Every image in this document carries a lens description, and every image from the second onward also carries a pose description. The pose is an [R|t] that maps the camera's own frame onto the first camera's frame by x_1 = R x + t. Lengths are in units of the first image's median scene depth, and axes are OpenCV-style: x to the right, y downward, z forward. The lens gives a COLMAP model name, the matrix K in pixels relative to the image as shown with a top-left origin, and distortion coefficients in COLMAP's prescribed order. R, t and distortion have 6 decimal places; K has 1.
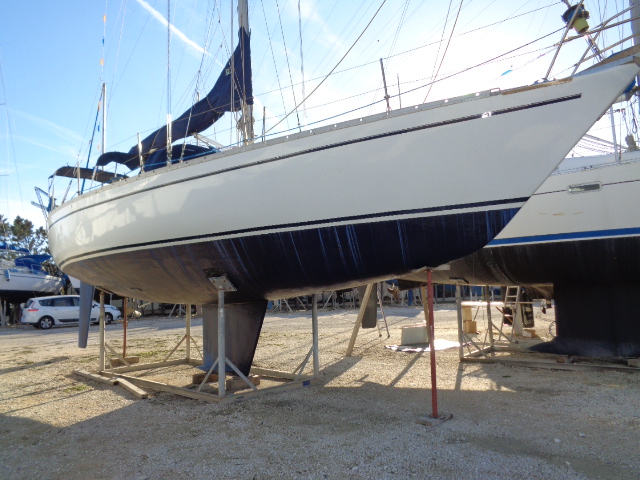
lens RADIAL K [[483.8, 0, 323.3], [0, 483.8, 239.9], [0, 0, 1]] dist [-0.003946, 0.000078]
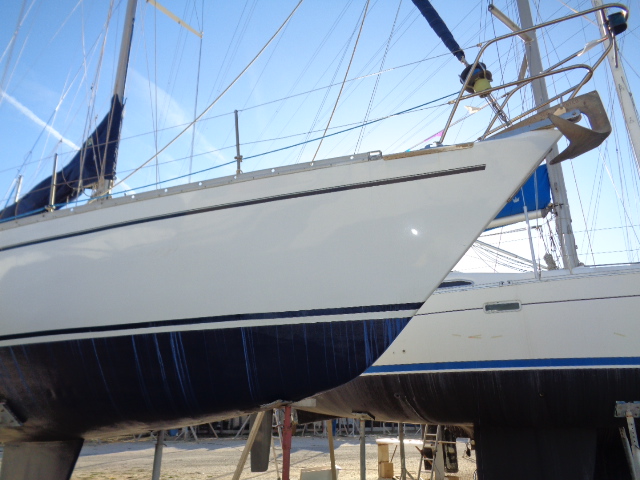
lens RADIAL K [[483.8, 0, 323.3], [0, 483.8, 239.9], [0, 0, 1]] dist [-0.003946, 0.000078]
pose [[0.990007, 0.075497, 0.119109, 0.112141], [-0.044706, 0.969079, -0.242667, -0.000664], [-0.133747, 0.234917, 0.962770, 0.187354]]
